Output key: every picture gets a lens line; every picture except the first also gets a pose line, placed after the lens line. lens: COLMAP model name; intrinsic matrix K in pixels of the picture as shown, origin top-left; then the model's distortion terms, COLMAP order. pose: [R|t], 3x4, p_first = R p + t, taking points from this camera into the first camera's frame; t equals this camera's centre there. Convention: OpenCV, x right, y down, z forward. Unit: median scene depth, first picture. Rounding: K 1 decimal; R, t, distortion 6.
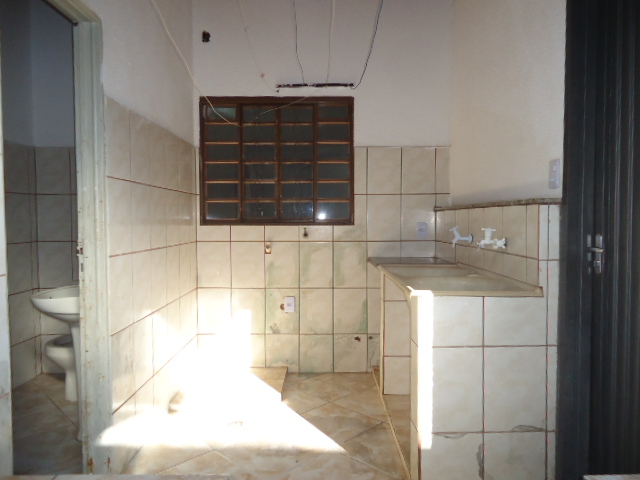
lens RADIAL K [[466.5, 0, 320.0], [0, 466.5, 240.0], [0, 0, 1]] dist [-0.007515, 0.002650]
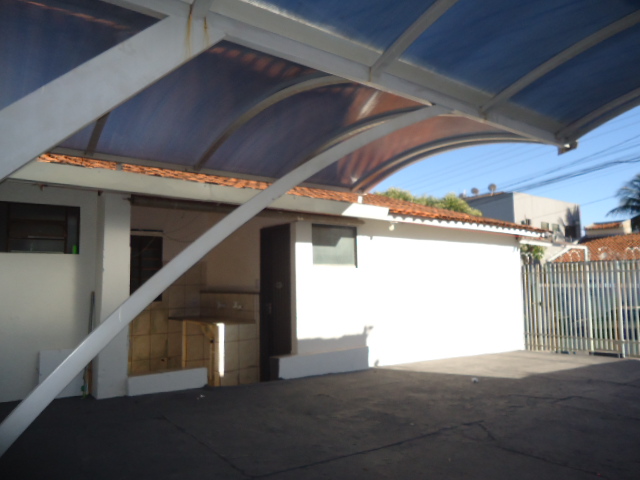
lens RADIAL K [[475.3, 0, 320.0], [0, 475.3, 240.0], [0, 0, 1]] dist [0.002704, 0.000919]
pose [[0.790367, 0.044993, 0.610979, -0.643342], [0.039050, 0.991571, -0.123536, -0.012981], [-0.611388, 0.121498, 0.781948, -1.024648]]
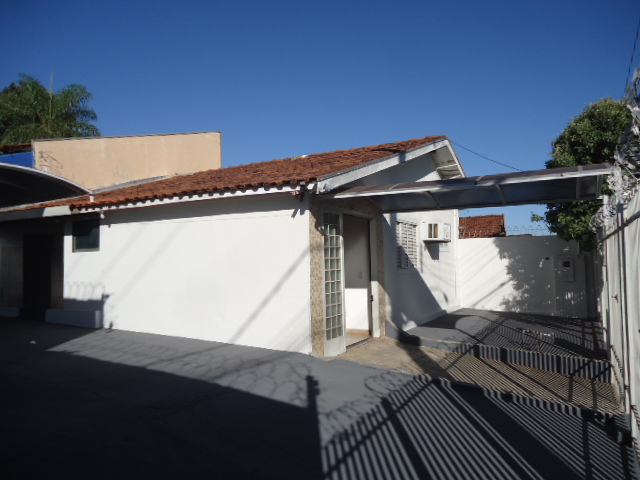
lens RADIAL K [[466.5, 0, 320.0], [0, 466.5, 240.0], [0, 0, 1]] dist [-0.007515, 0.002650]
pose [[0.887344, -0.038976, -0.459458, 2.598764], [-0.002257, 0.996042, -0.088854, 0.027483], [0.461103, 0.079881, 0.883744, -1.248852]]
